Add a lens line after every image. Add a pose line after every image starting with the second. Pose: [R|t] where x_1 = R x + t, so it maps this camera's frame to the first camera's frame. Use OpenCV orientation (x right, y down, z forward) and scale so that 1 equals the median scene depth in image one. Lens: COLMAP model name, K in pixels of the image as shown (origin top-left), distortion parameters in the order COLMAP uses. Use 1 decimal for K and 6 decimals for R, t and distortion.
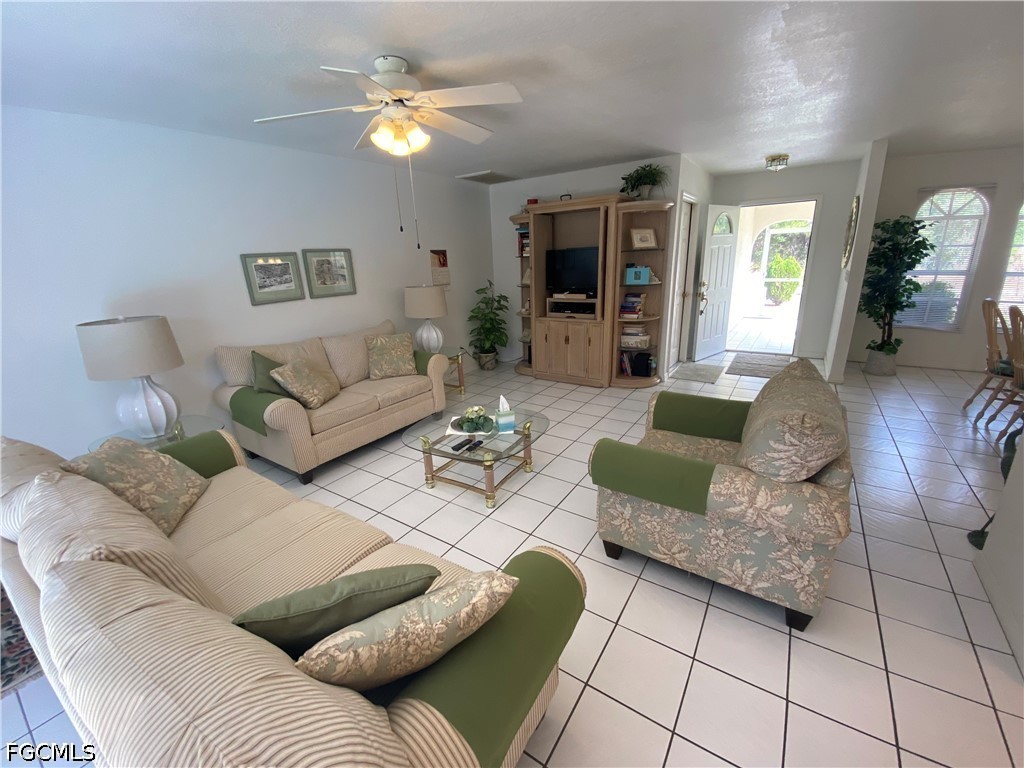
lens RADIAL K [[411.3, 0, 514.5], [0, 411.3, 383.7], [0, 0, 1]] dist [0.015856, -0.018026]
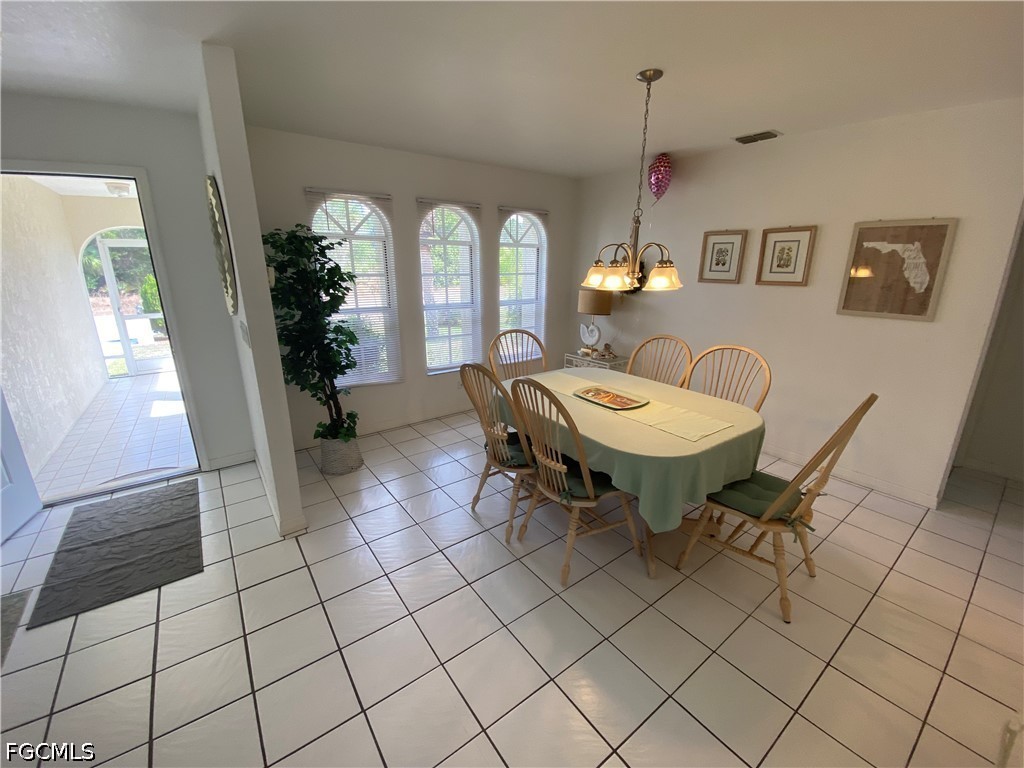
lens RADIAL K [[412.5, 0, 512.0], [0, 412.5, 384.0], [0, 0, 1]] dist [0.022044, -0.020384]
pose [[0.330328, -0.221869, 0.917419, 0.426536], [0.261729, 0.955395, 0.136815, -0.182329], [-0.906852, 0.194921, 0.373664, 0.516227]]
